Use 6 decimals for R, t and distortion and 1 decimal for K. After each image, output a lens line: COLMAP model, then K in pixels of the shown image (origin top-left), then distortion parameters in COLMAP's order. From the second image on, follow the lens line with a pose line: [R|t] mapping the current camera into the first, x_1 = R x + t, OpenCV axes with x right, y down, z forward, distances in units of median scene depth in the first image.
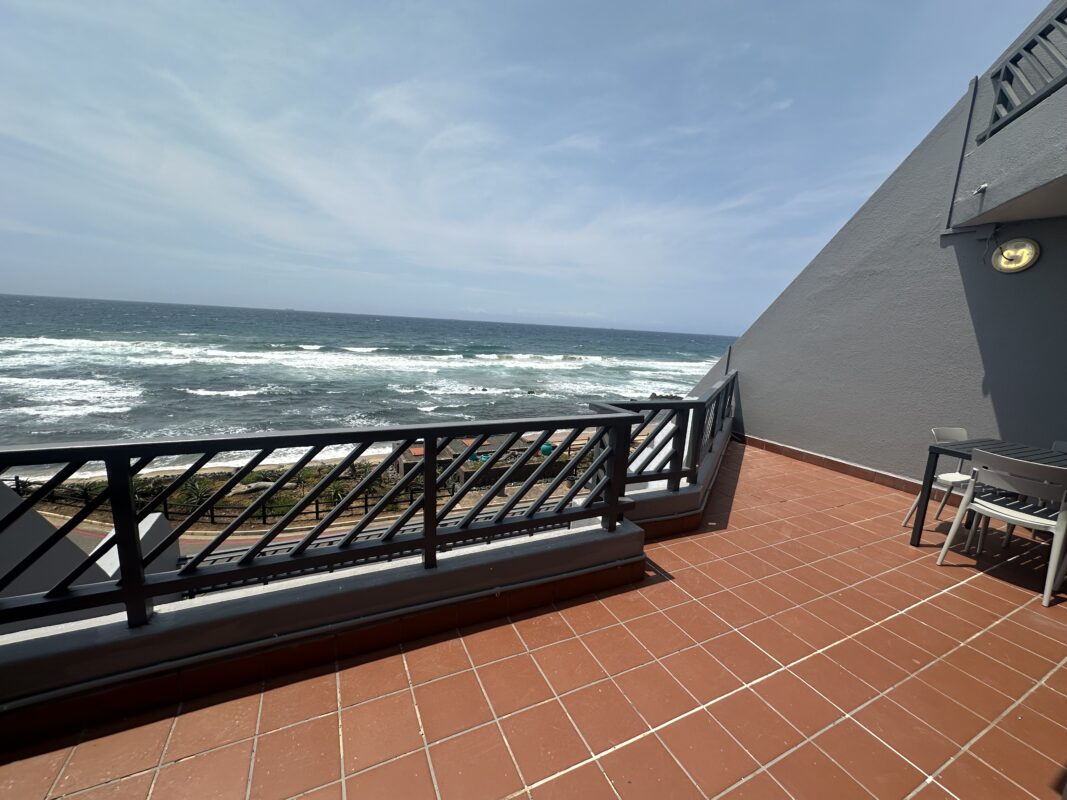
lens RADIAL K [[423.2, 0, 533.5], [0, 423.2, 400.0], [0, 0, 1]] dist [-0.006183, 0.000331]
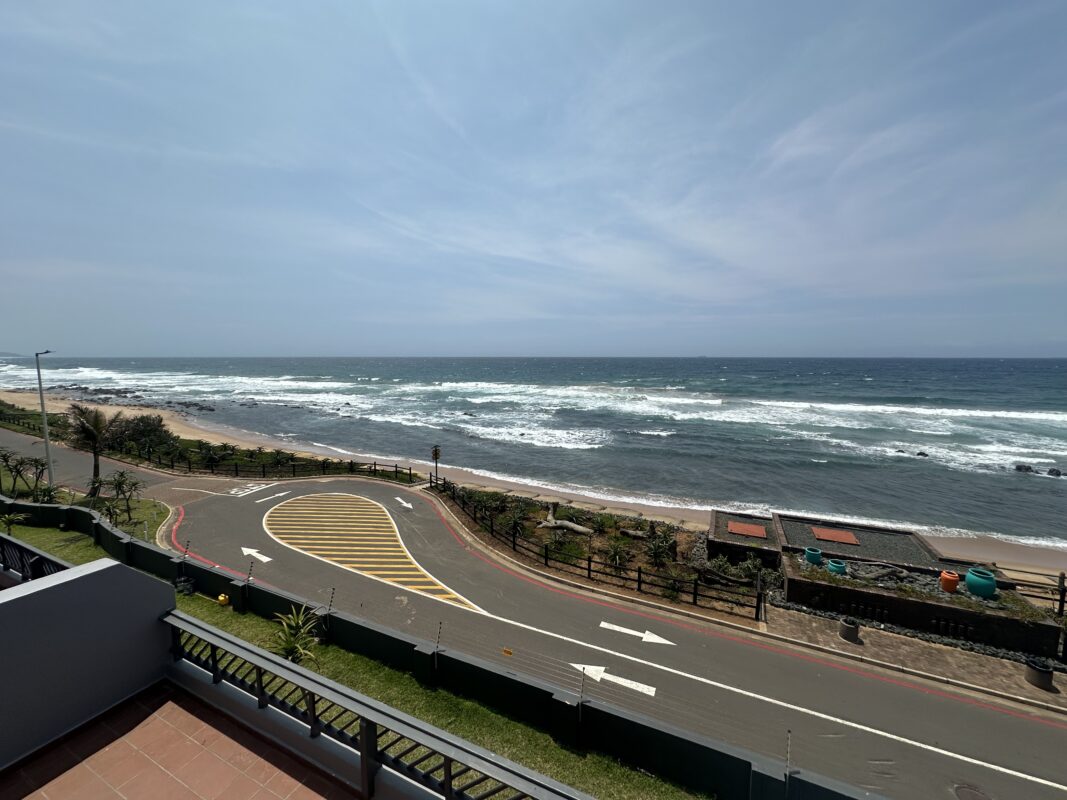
lens RADIAL K [[423.2, 0, 533.5], [0, 423.2, 400.0], [0, 0, 1]] dist [-0.006183, 0.000331]
pose [[0.652268, 0.032131, -0.757307, 0.066244], [-0.120909, 0.990719, -0.062105, -0.021191], [0.748283, 0.132074, 0.650099, 0.180088]]
